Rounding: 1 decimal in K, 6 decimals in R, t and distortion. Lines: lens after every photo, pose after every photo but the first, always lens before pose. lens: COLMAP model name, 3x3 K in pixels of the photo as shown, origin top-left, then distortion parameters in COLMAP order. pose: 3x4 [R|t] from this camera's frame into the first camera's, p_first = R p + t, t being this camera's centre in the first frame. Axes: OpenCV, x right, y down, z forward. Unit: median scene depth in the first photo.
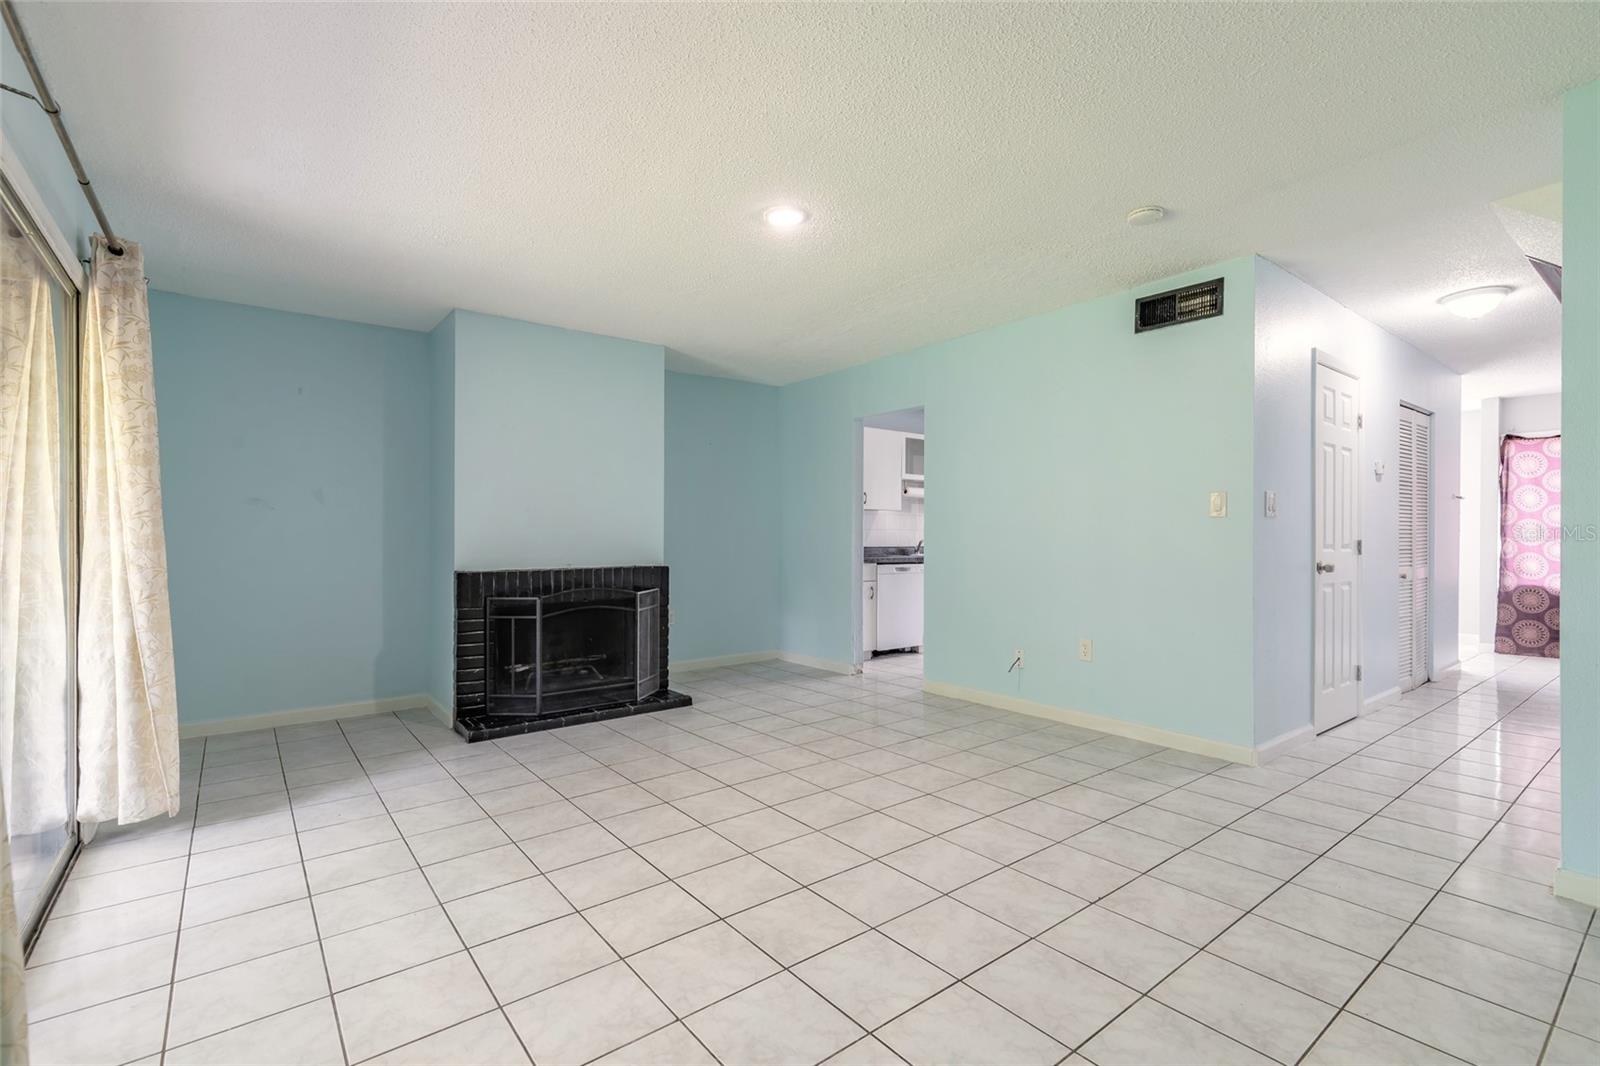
lens RADIAL K [[722.2, 0, 792.3], [0, 722.2, 538.4], [0, 0, 1]] dist [0.002387, 0.000139]
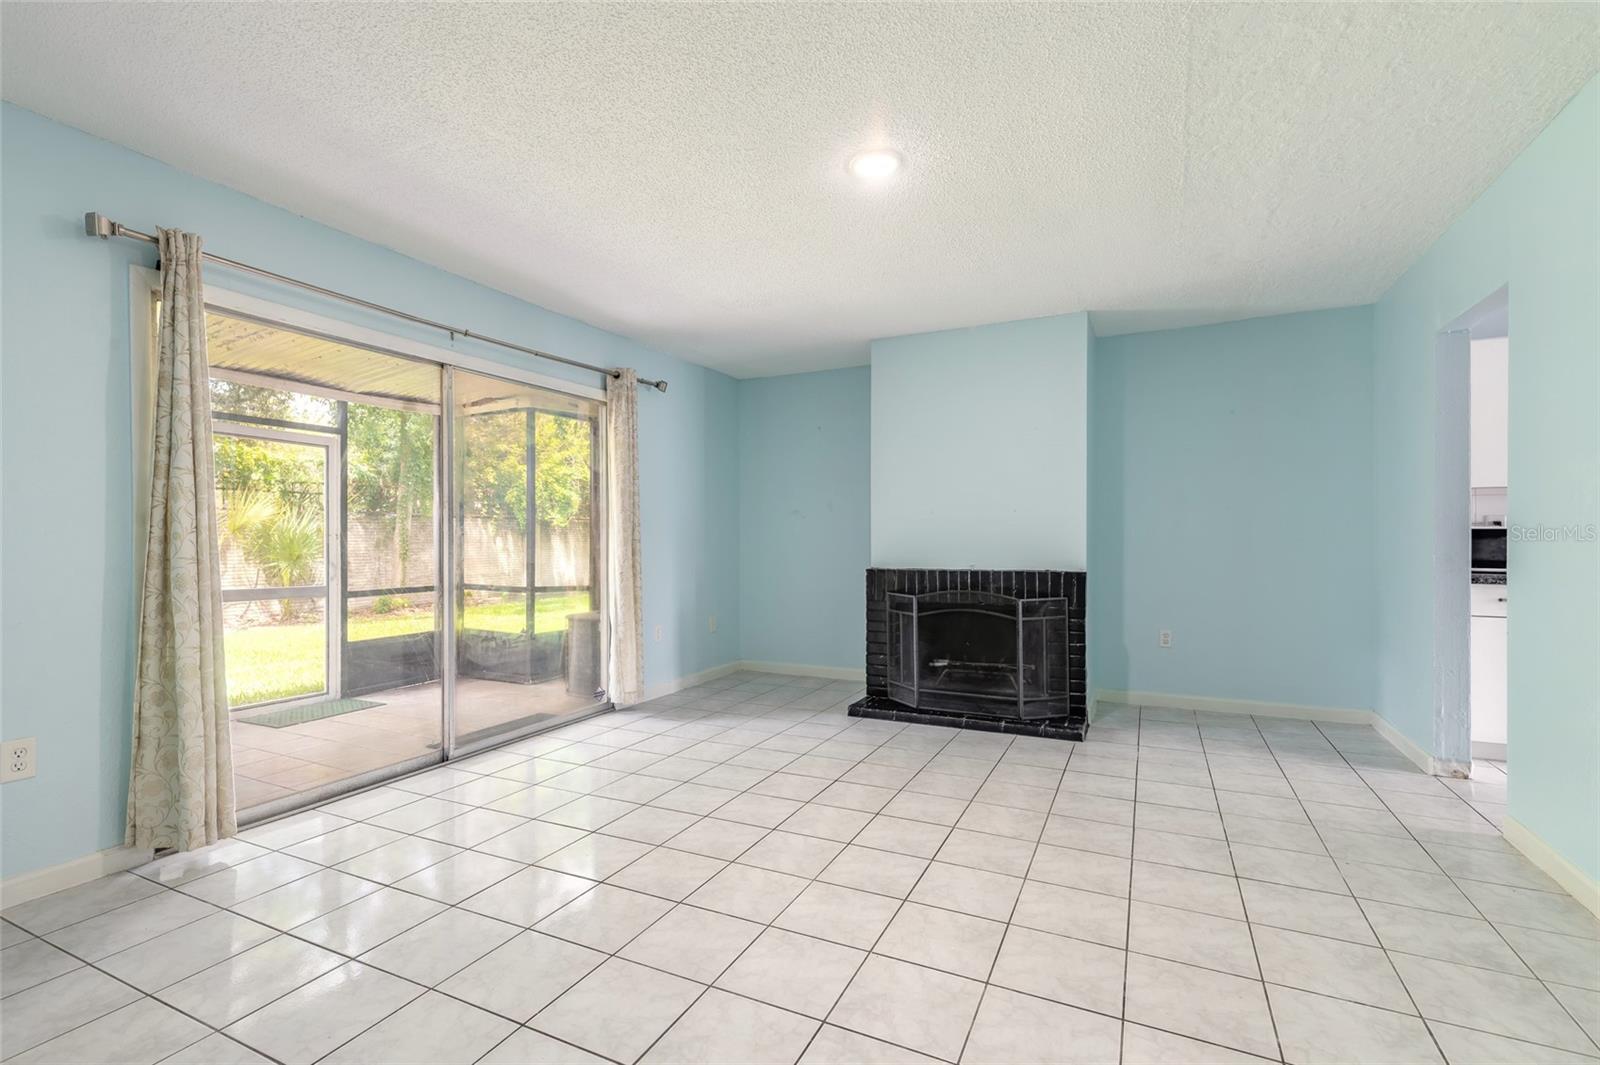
lens RADIAL K [[722.2, 0, 792.3], [0, 722.2, 537.9], [0, 0, 1]] dist [0.002387, 0.000139]
pose [[0.437793, 0.002072, -0.899073, 0.511630], [0.002236, 0.999992, 0.003394, -0.006110], [0.899073, -0.003496, 0.437785, 0.380339]]
